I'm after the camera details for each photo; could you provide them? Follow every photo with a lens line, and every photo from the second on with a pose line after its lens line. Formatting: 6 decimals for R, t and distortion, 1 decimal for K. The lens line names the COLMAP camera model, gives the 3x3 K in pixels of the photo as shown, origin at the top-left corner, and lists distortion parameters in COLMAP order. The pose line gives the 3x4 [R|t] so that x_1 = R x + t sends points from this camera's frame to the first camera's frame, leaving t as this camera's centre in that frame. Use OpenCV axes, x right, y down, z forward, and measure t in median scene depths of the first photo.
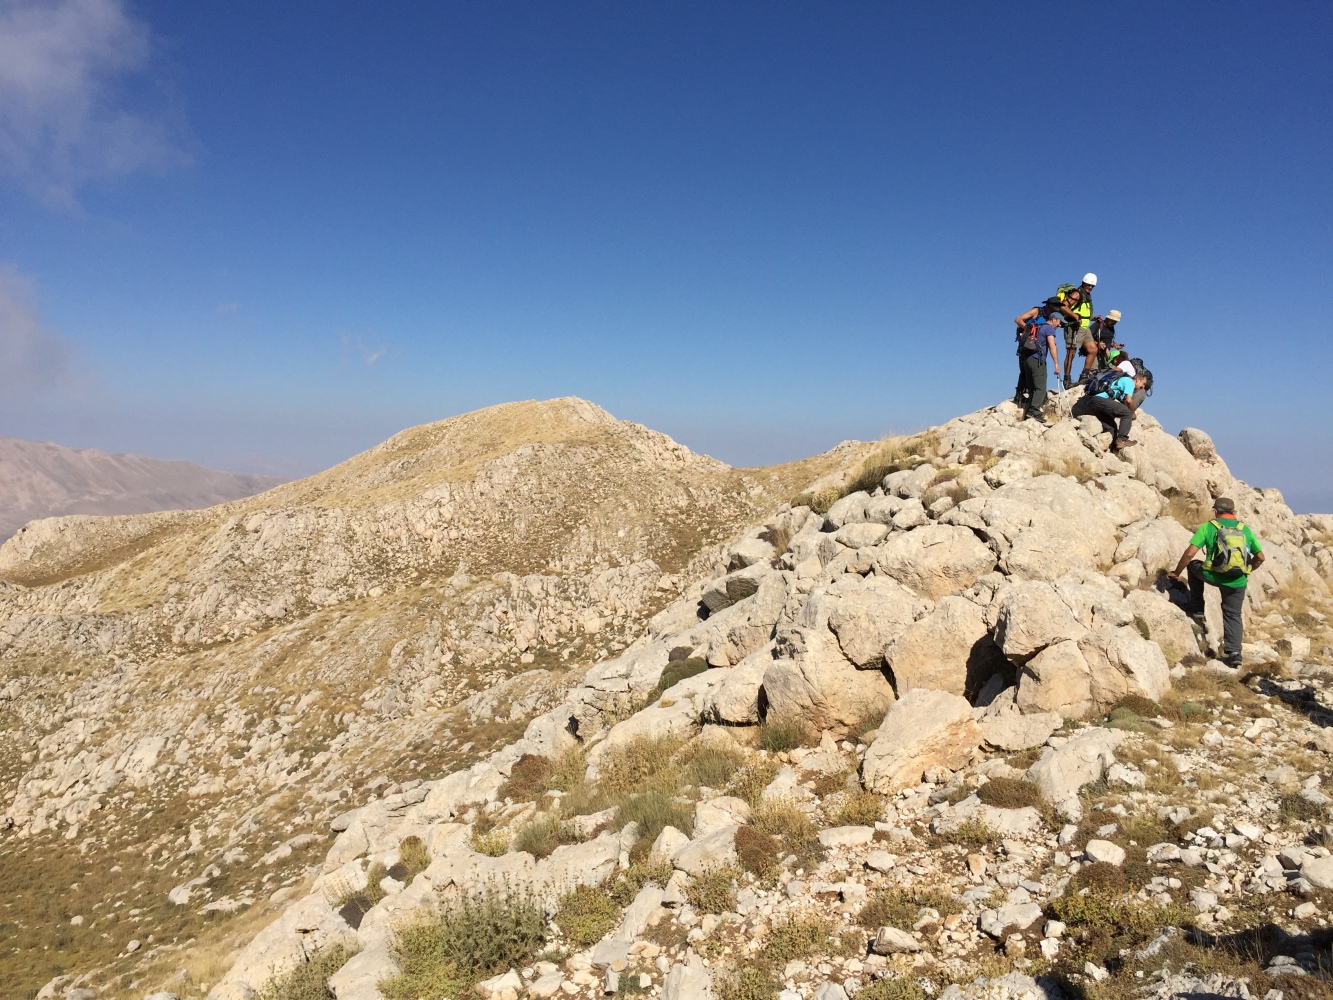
lens RADIAL K [[1108.7, 0, 671.9], [0, 1108.7, 499.8], [0, 0, 1]] dist [0.015353, -0.019567]
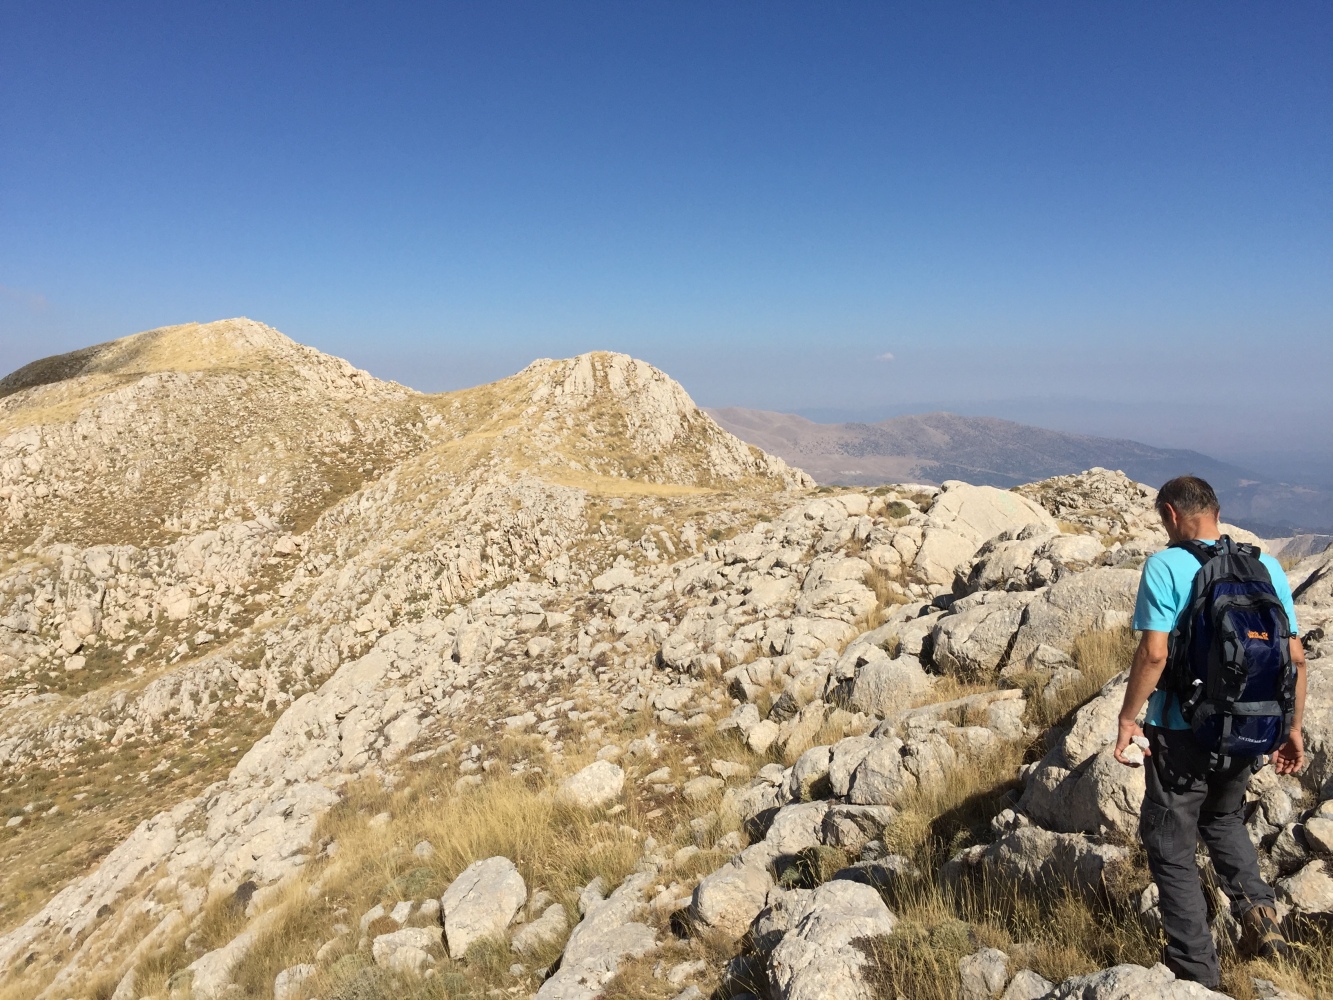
lens RADIAL K [[1108.7, 0, 663.2], [0, 1108.7, 498.9], [0, 0, 1]] dist [0.015353, -0.019567]
pose [[0.974920, -0.052940, 0.216169, 0.063813], [0.038390, 0.996740, 0.070965, -0.002215], [-0.219221, -0.060887, 0.973774, 0.133488]]
